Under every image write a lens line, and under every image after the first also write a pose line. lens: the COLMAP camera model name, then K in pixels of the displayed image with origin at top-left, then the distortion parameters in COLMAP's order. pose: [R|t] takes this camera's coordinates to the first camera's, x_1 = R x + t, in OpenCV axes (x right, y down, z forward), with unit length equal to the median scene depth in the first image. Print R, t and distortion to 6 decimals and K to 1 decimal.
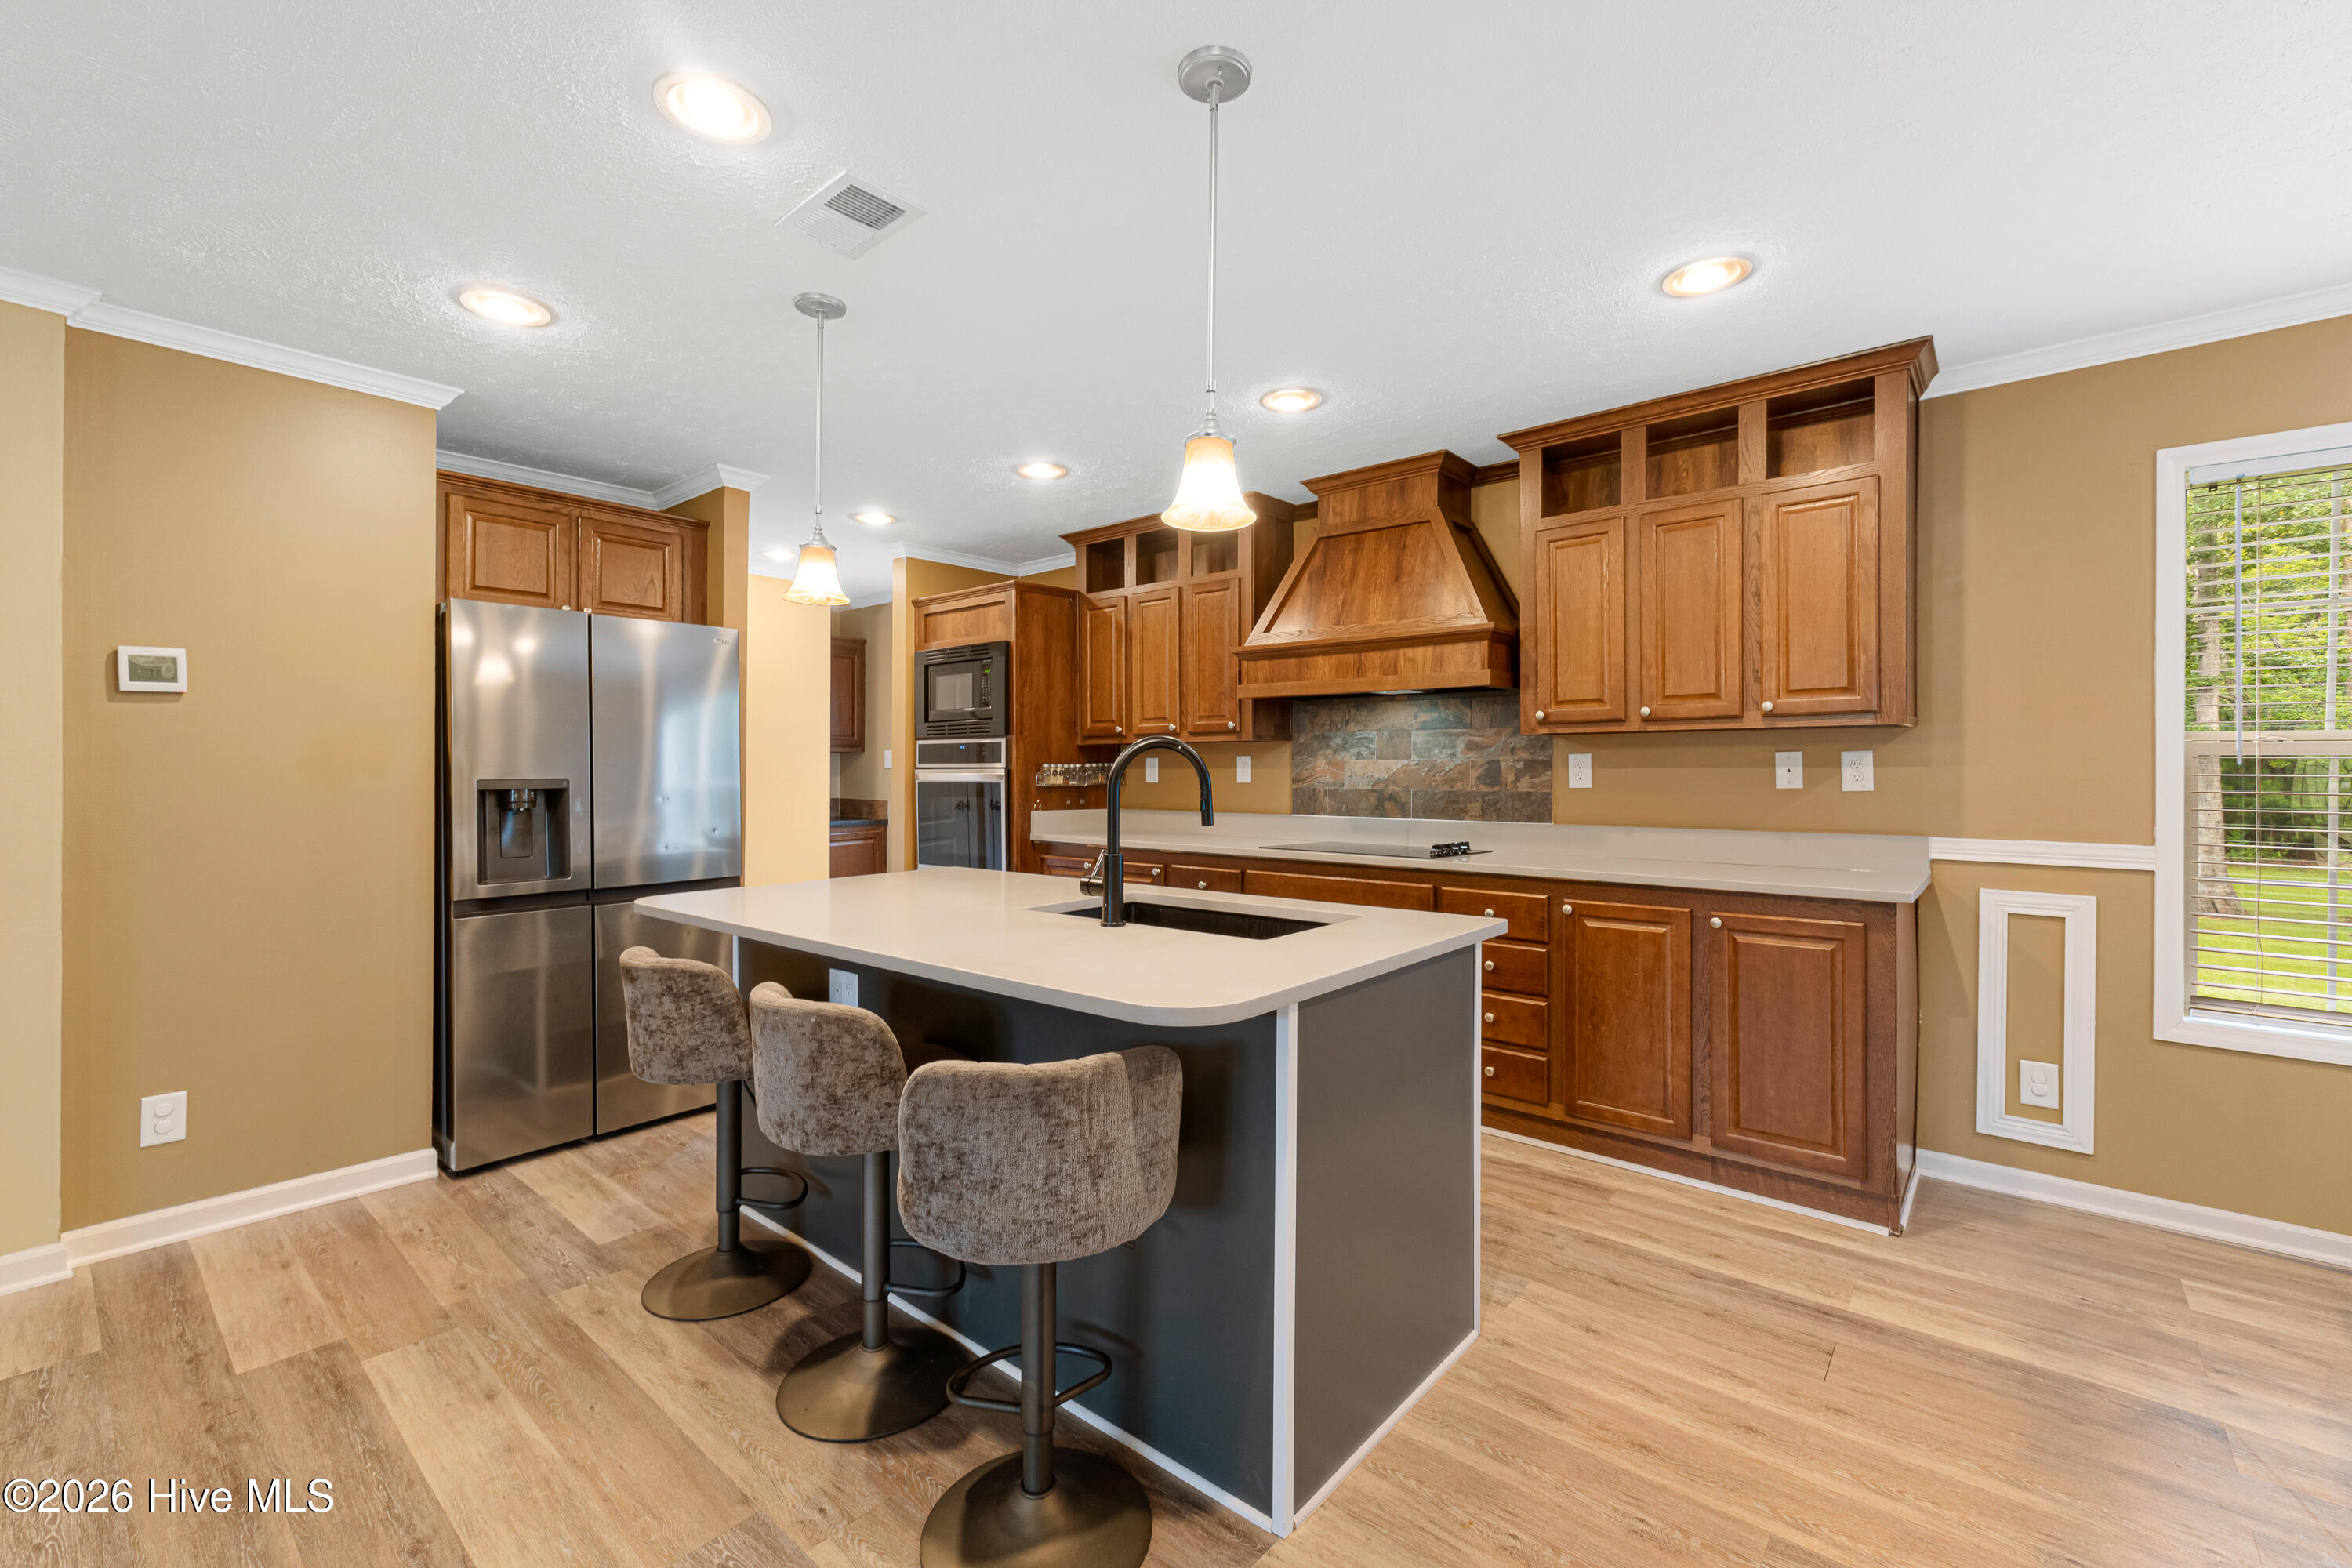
lens RADIAL K [[997.1, 0, 1164.4], [0, 997.1, 771.0], [0, 0, 1]] dist [0.000054, -0.000358]
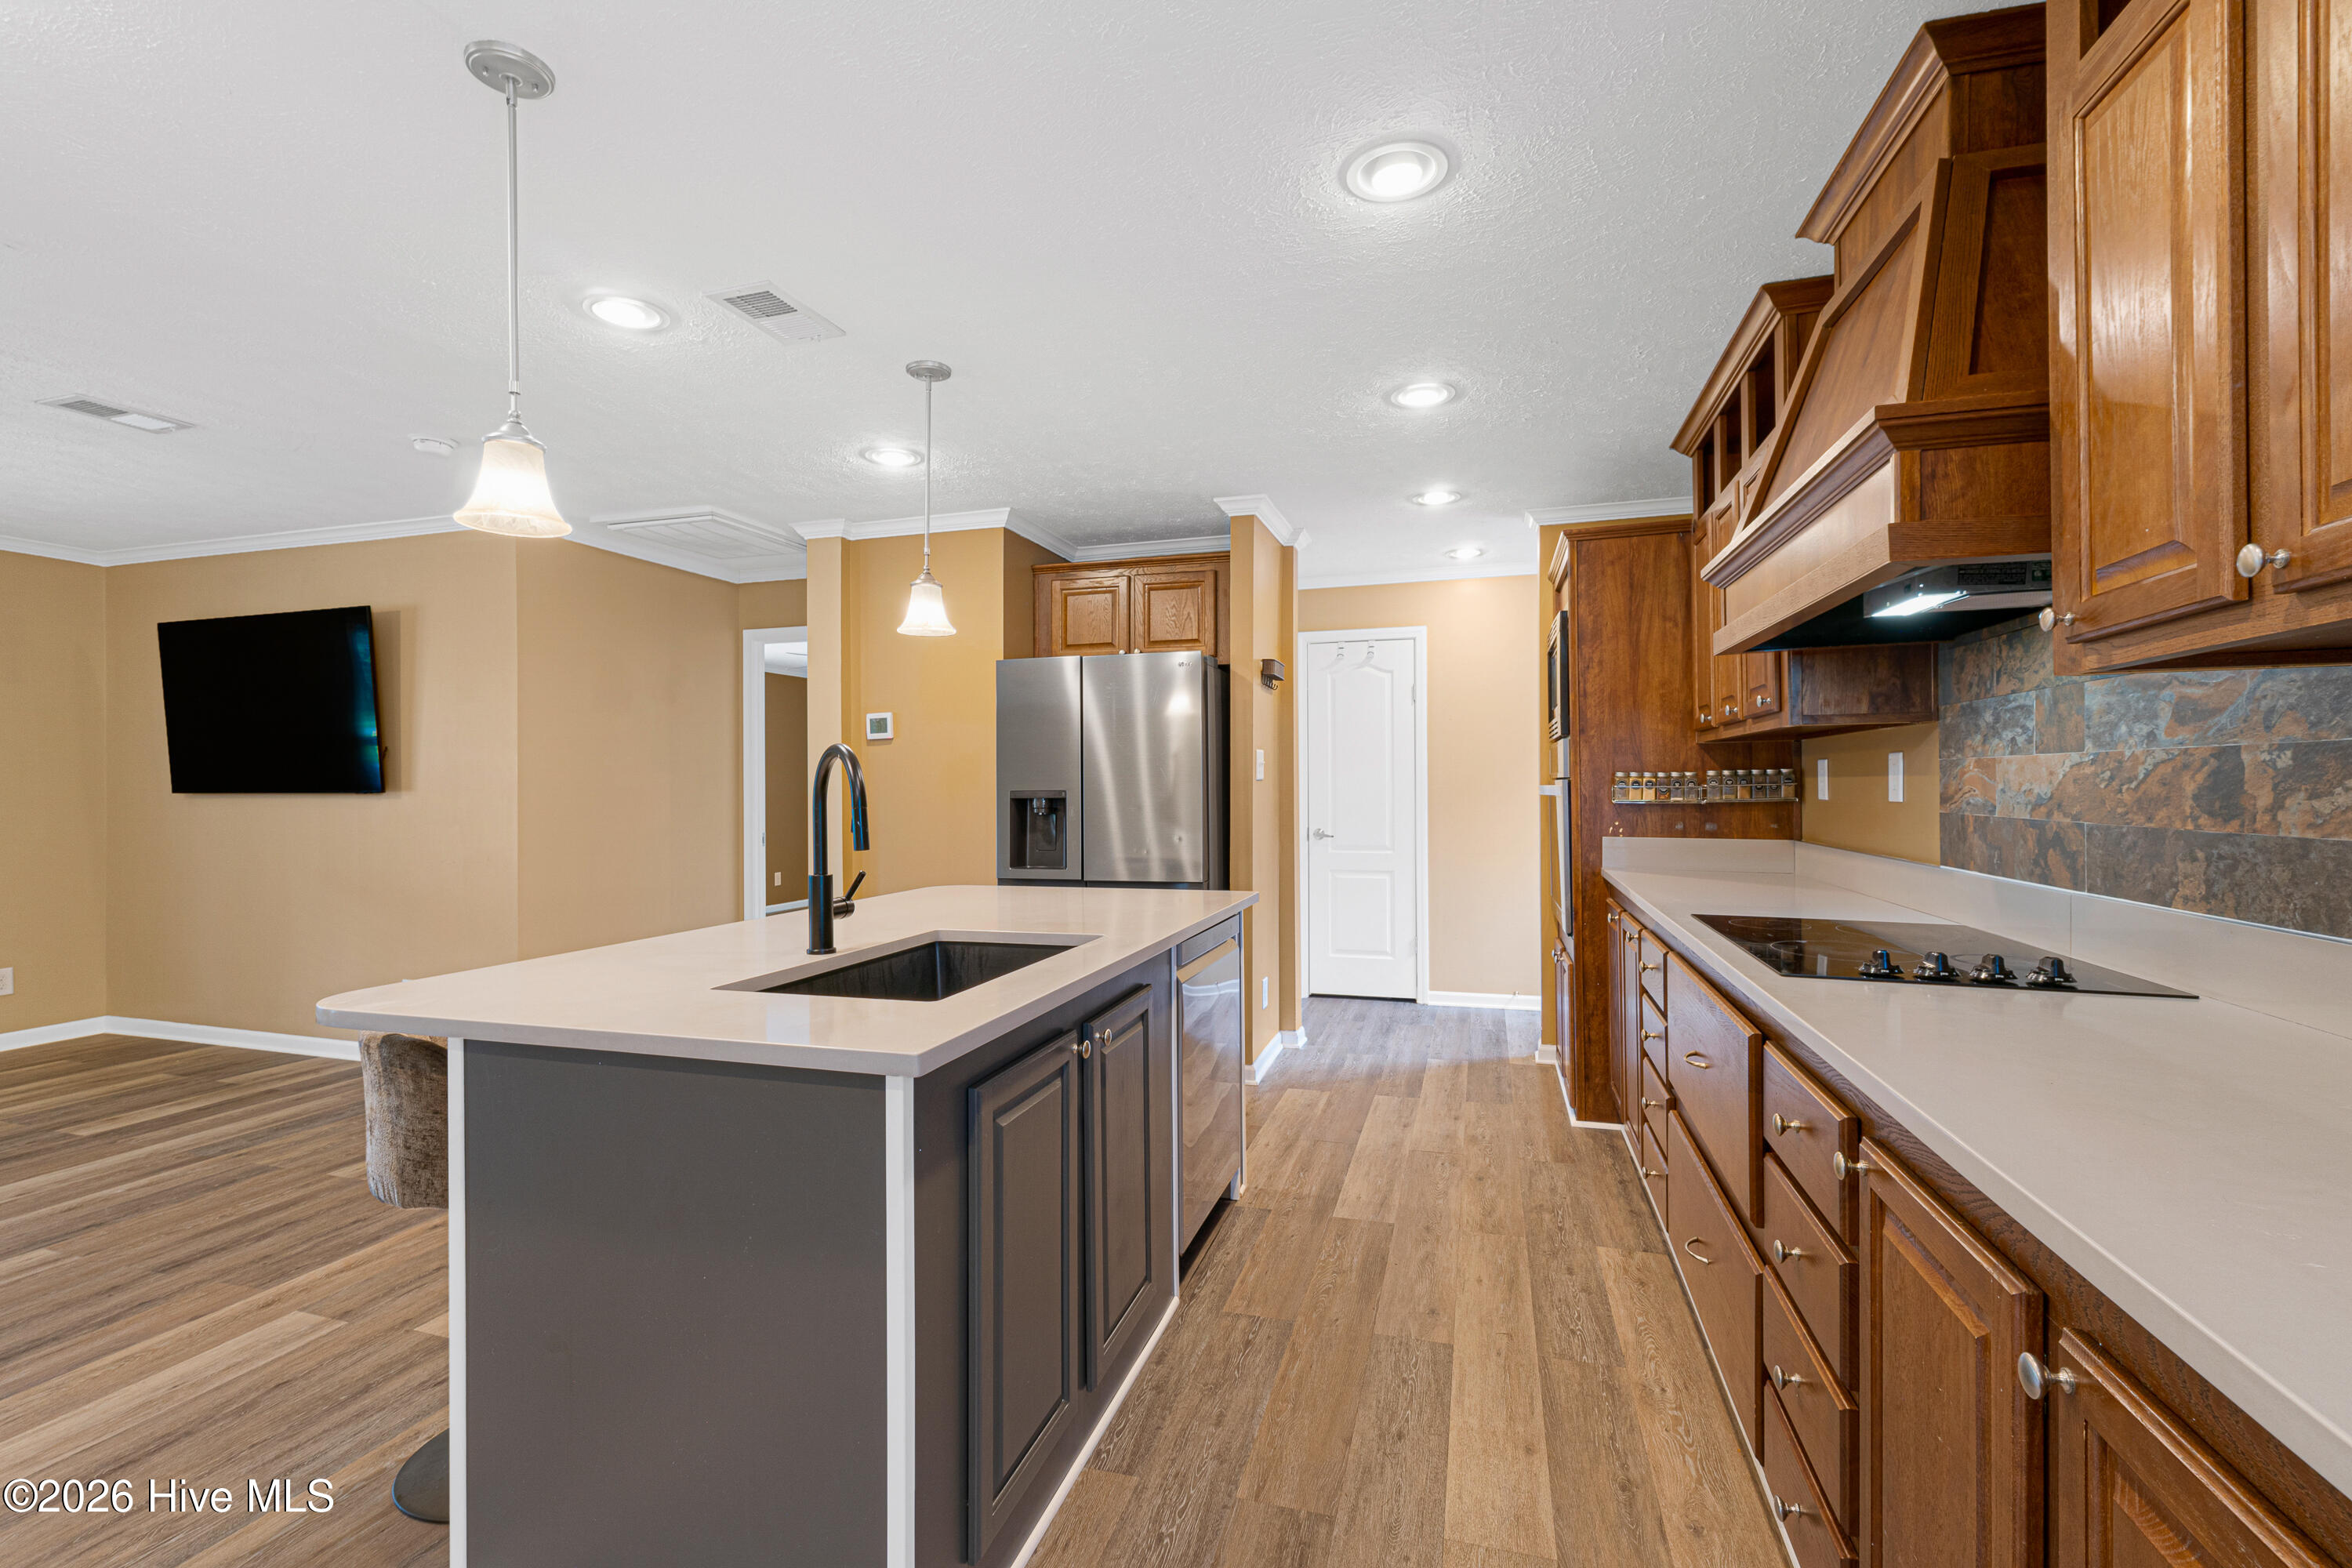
lens RADIAL K [[997.5, 0, 1177.8], [0, 997.5, 772.5], [0, 0, 1]] dist [-0.012307, 0.000385]
pose [[0.409263, -0.013560, -0.912316, 0.624466], [0.002756, 0.999903, -0.013625, 0.002755], [0.912412, 0.003062, 0.409261, 0.630946]]
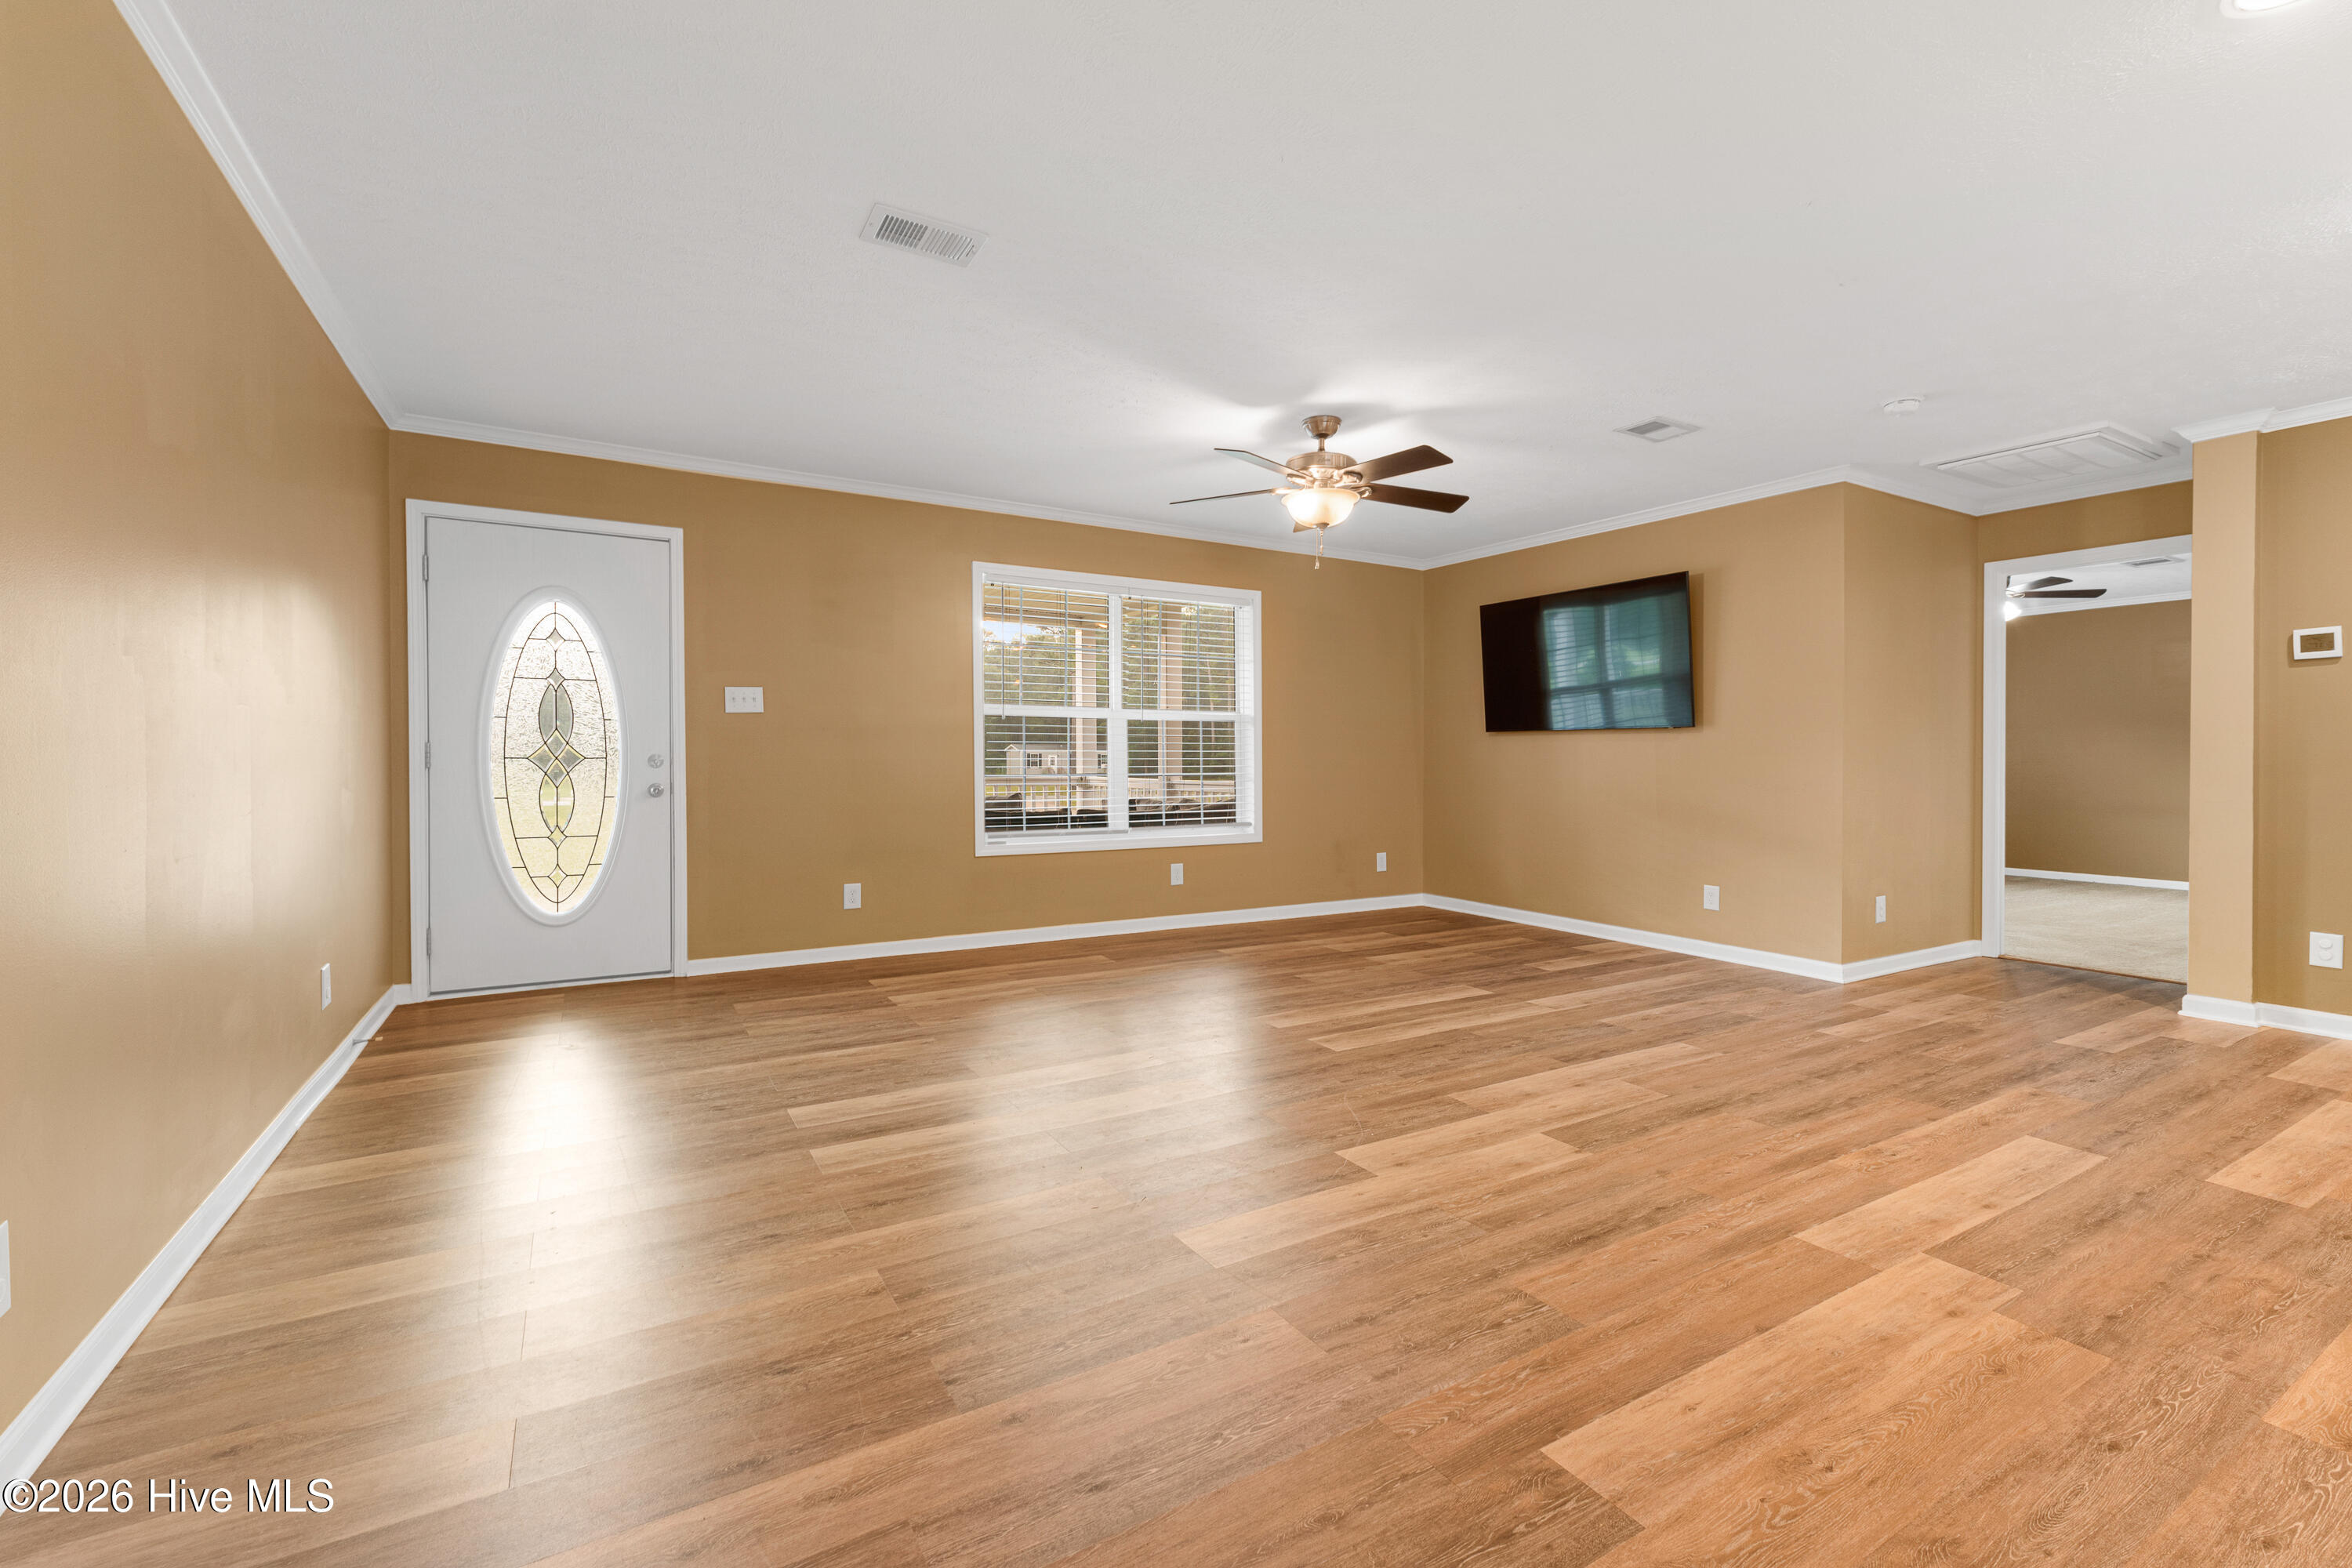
lens RADIAL K [[983.5, 0, 1187.8], [0, 983.5, 765.8], [0, 0, 1]] dist [0.001021, 0.000533]
pose [[-0.314231, 0.005548, -0.949330, 0.733063], [-0.007877, 0.999933, 0.008451, 0.066038], [0.949314, 0.010133, -0.314167, -0.101254]]
